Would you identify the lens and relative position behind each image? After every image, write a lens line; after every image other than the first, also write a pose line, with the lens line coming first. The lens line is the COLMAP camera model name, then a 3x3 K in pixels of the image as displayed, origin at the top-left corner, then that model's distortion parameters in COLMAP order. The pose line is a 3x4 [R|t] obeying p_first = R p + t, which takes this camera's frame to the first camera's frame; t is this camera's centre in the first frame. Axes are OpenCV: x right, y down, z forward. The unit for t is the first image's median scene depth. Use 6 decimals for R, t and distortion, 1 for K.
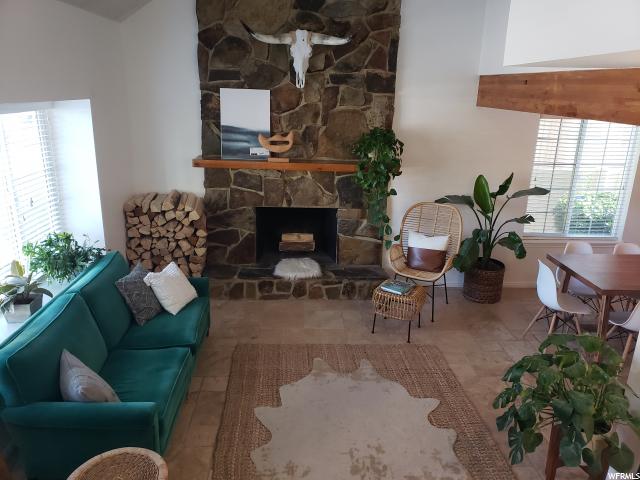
lens RADIAL K [[509.2, 0, 323.3], [0, 509.2, 241.1], [0, 0, 1]] dist [0.048078, 0.001341]
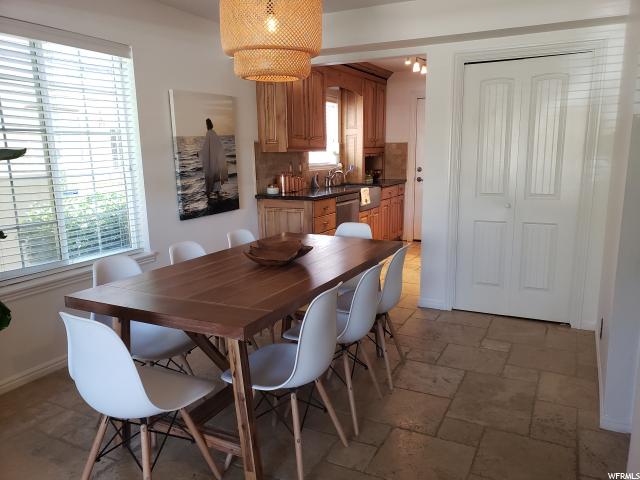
lens RADIAL K [[509.2, 0, 322.0], [0, 509.2, 242.6], [0, 0, 1]] dist [0.048078, 0.001341]
pose [[0.488798, -0.201627, 0.848778, 0.161706], [0.278324, 0.958125, 0.067320, 0.006296], [-0.826809, 0.203329, 0.524447, 0.530981]]
